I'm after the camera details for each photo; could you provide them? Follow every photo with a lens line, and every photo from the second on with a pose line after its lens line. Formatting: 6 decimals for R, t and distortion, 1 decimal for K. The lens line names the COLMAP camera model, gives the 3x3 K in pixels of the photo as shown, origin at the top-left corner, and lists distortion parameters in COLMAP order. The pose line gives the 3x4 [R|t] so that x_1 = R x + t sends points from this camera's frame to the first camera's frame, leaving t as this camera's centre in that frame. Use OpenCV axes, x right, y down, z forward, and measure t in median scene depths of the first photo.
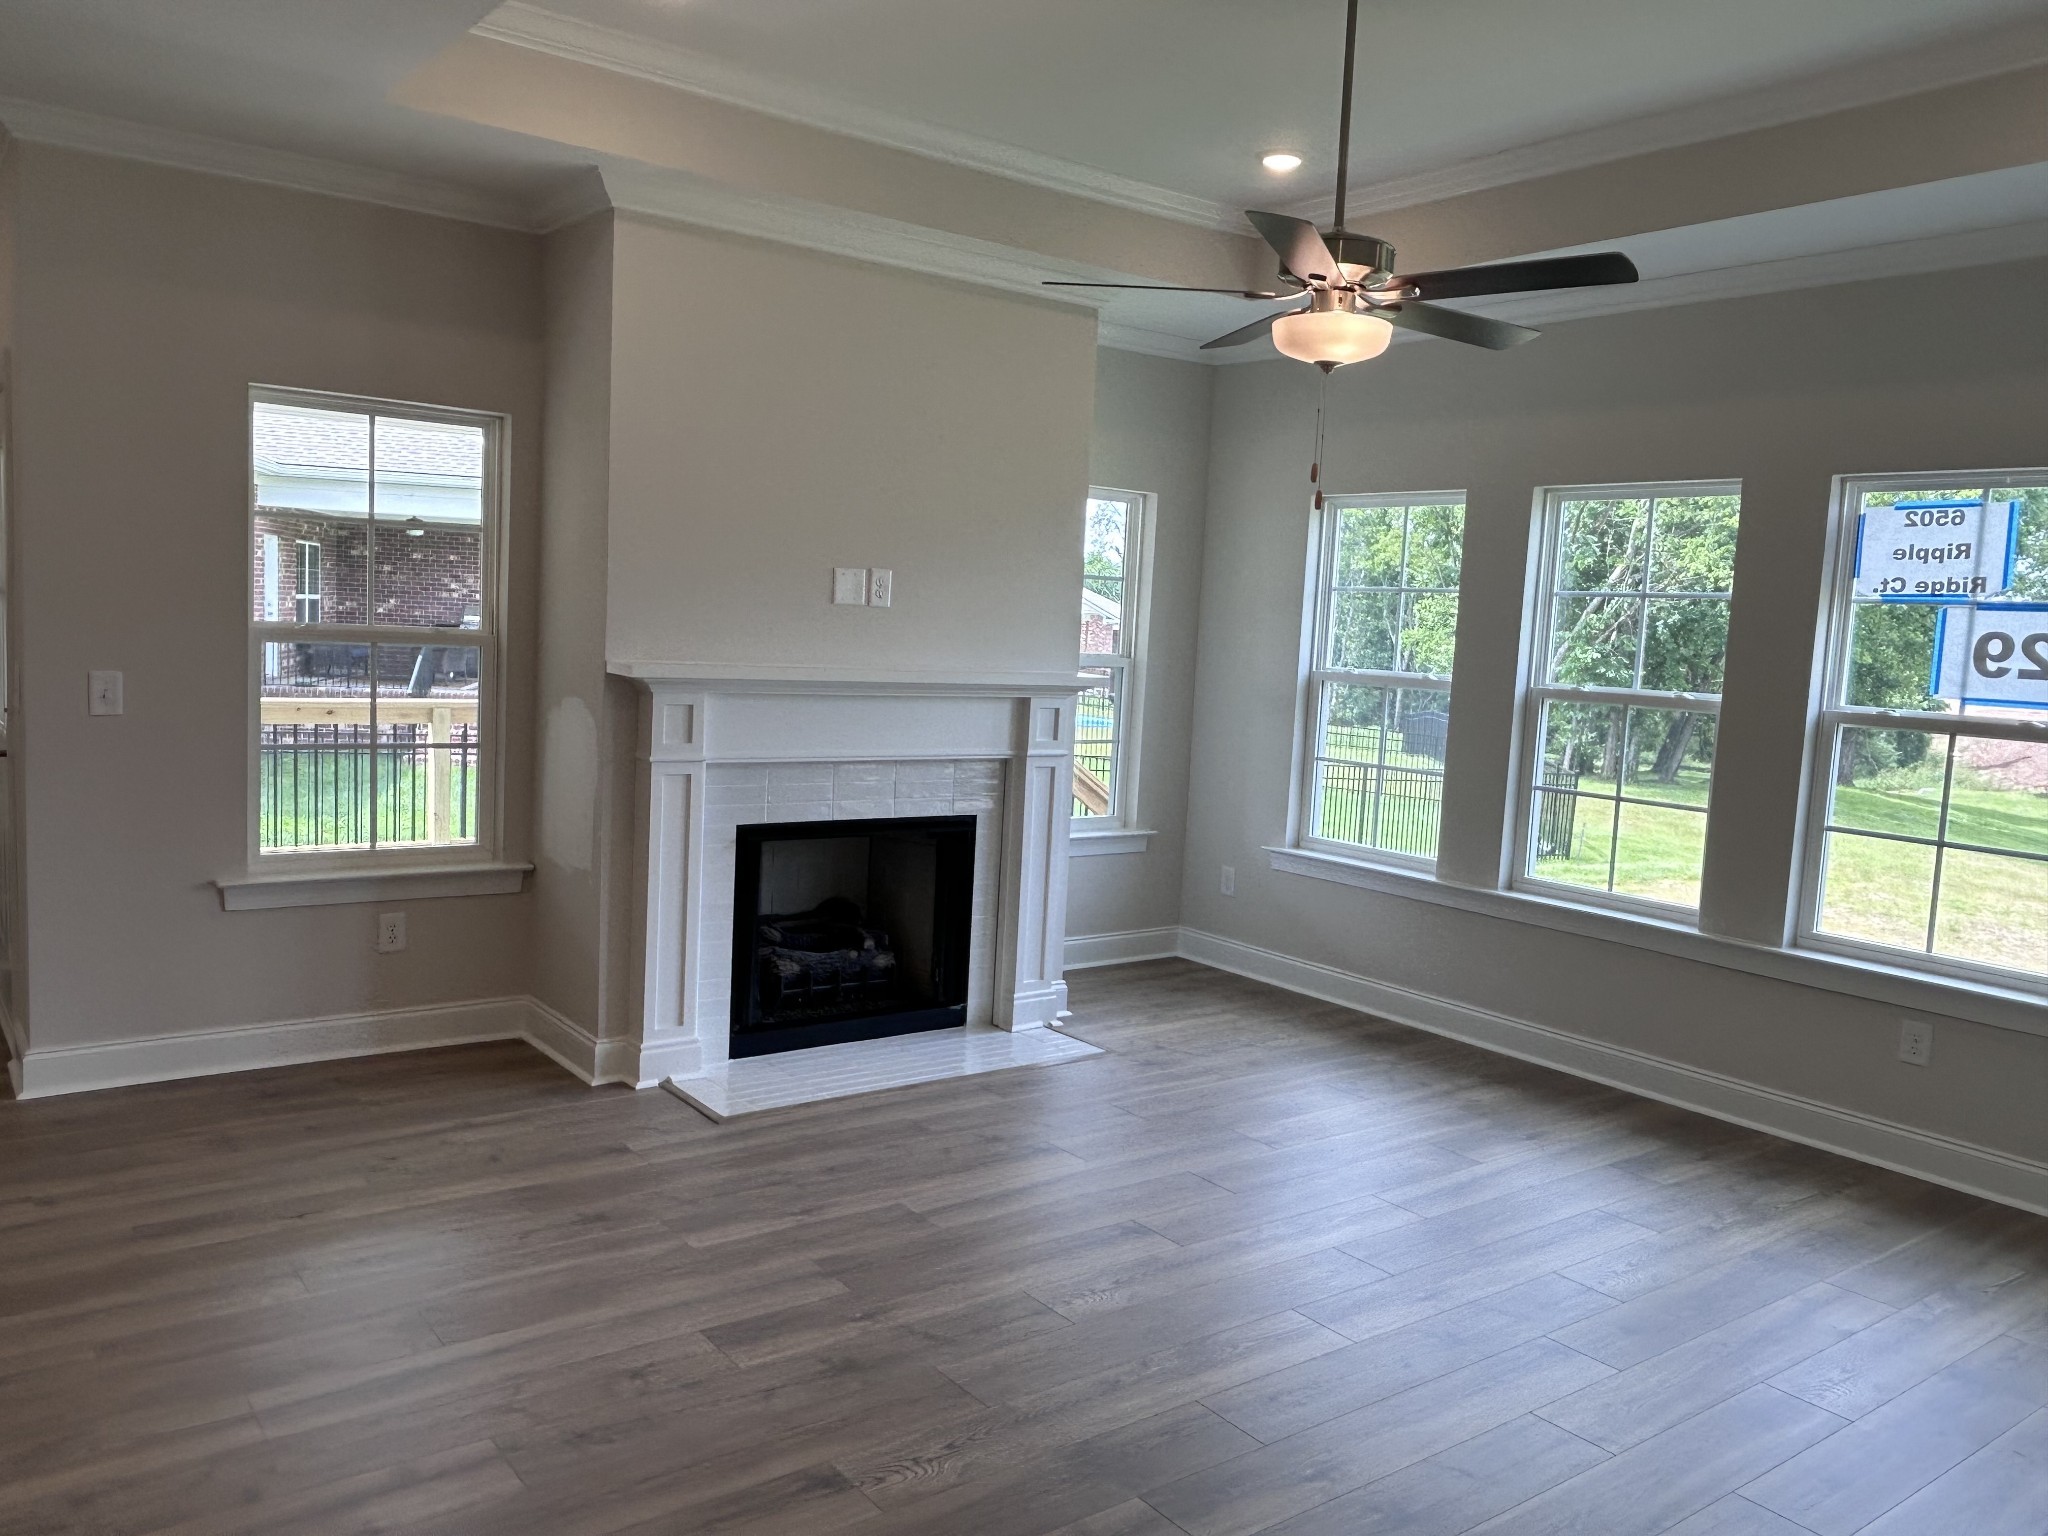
lens RADIAL K [[1546.8, 0, 1024.0], [0, 1546.8, 768.0], [0, 0, 1]] dist [-0.001581, 0.003323]
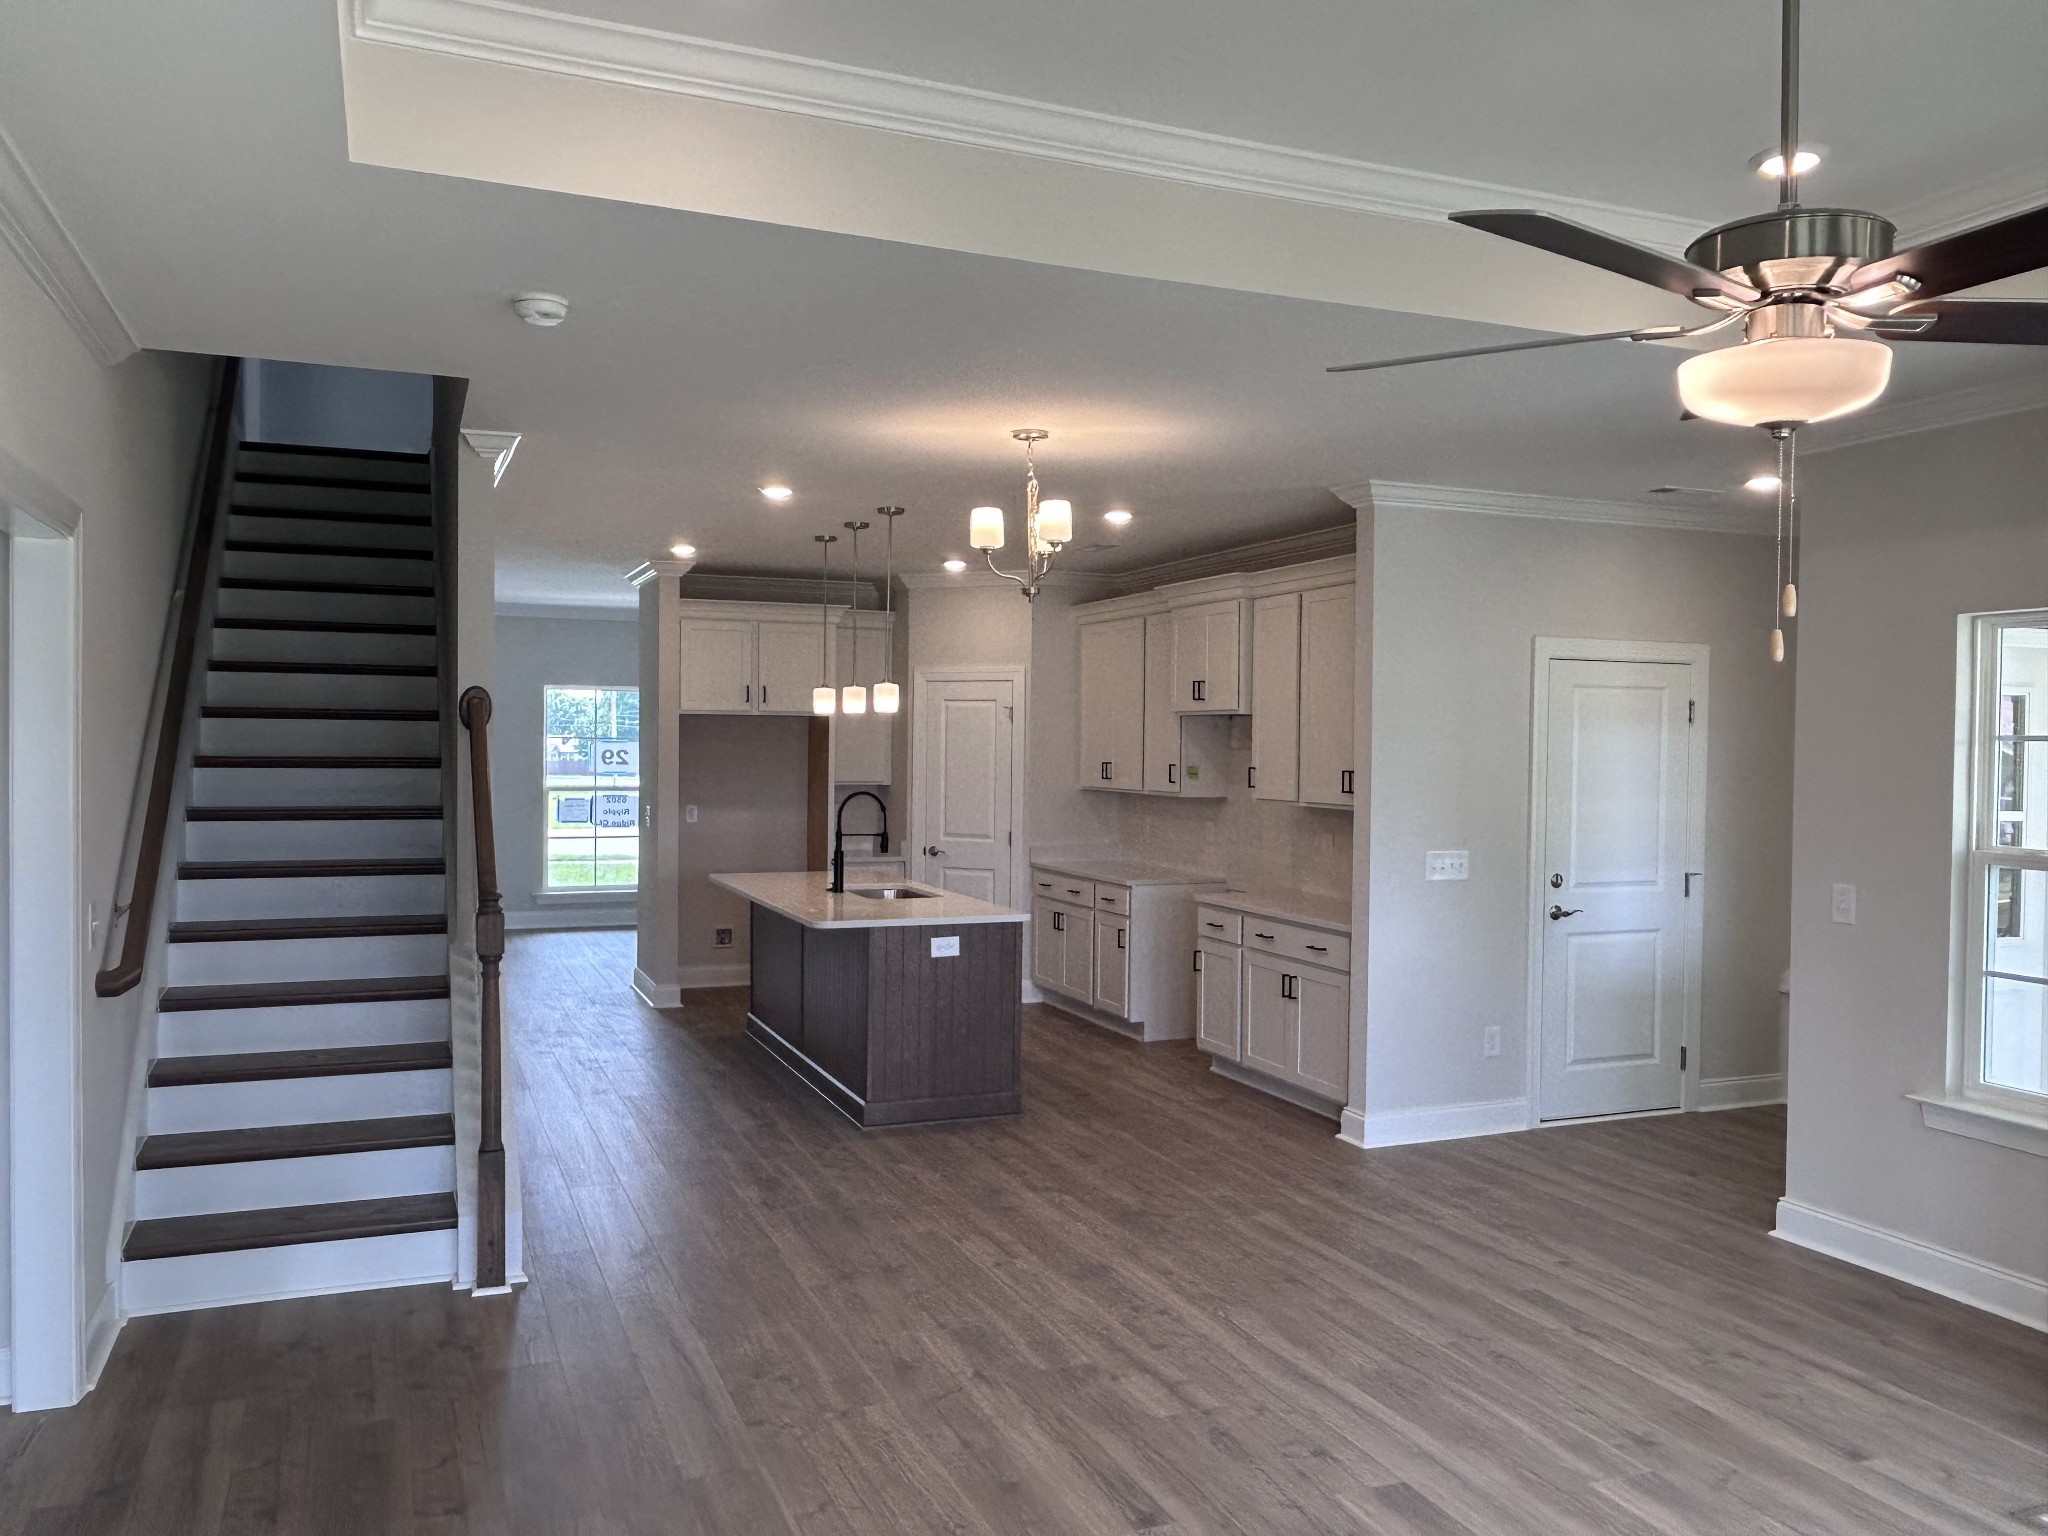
lens RADIAL K [[1546.8, 0, 1024.0], [0, 1546.8, 768.0], [0, 0, 1]] dist [-0.001581, 0.003323]
pose [[-0.253012, -0.034353, -0.966853, 0.730521], [-0.116308, 0.993201, -0.004853, -0.080427], [0.960447, 0.111225, -0.255287, 0.749818]]
